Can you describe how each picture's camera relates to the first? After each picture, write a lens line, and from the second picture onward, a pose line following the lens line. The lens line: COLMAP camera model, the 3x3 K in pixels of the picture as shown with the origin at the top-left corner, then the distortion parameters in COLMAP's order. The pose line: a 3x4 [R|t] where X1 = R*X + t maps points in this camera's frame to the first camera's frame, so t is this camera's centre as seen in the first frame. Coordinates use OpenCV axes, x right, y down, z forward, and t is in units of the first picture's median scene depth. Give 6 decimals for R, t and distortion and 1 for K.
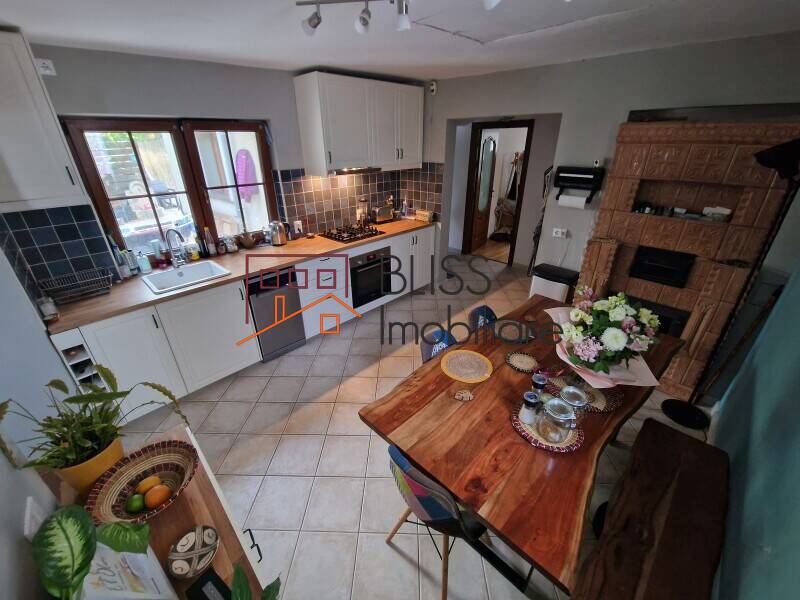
lens RADIAL K [[329.0, 0, 398.5], [0, 329.0, 298.7], [0, 0, 1]] dist [0.004420, -0.004293]
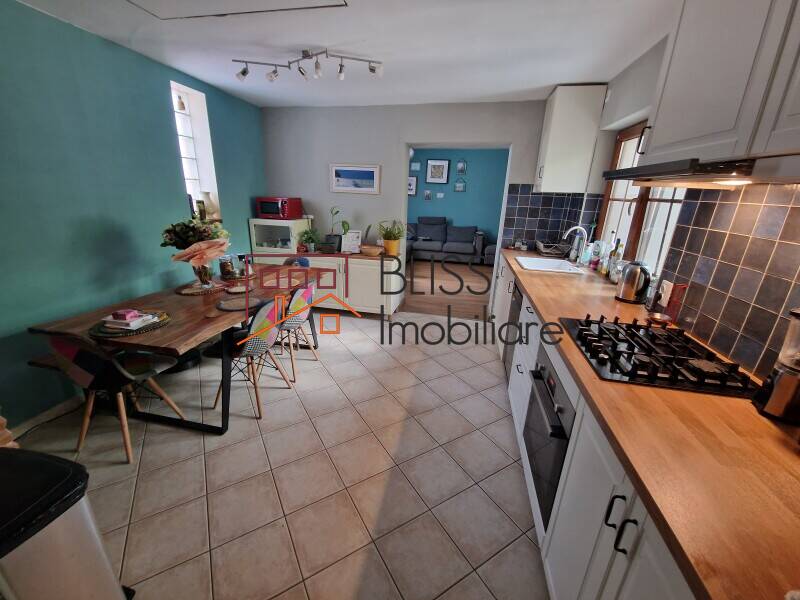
lens RADIAL K [[329.0, 0, 395.7], [0, 329.0, 300.7], [0, 0, 1]] dist [0.004420, -0.004293]
pose [[-0.842263, 0.157633, -0.515504, 0.263678], [-0.253665, 0.727902, 0.637034, -0.394585], [0.475654, 0.667316, -0.573099, 1.038110]]
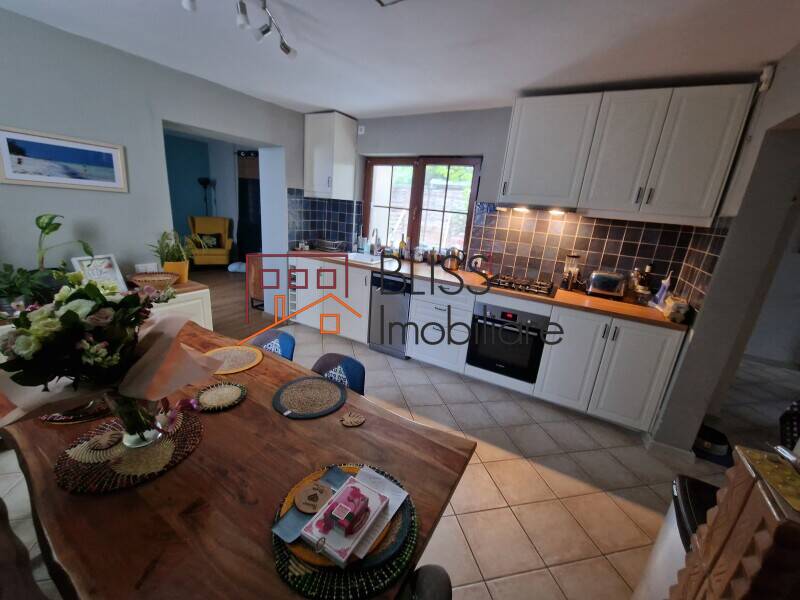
lens RADIAL K [[329.0, 0, 399.3], [0, 329.0, 300.6], [0, 0, 1]] dist [0.004420, -0.004293]
pose [[0.259487, 0.301914, -0.917341, 0.514430], [-0.493736, 0.857829, 0.142665, -0.136004], [0.829995, 0.415905, 0.371661, 0.481432]]
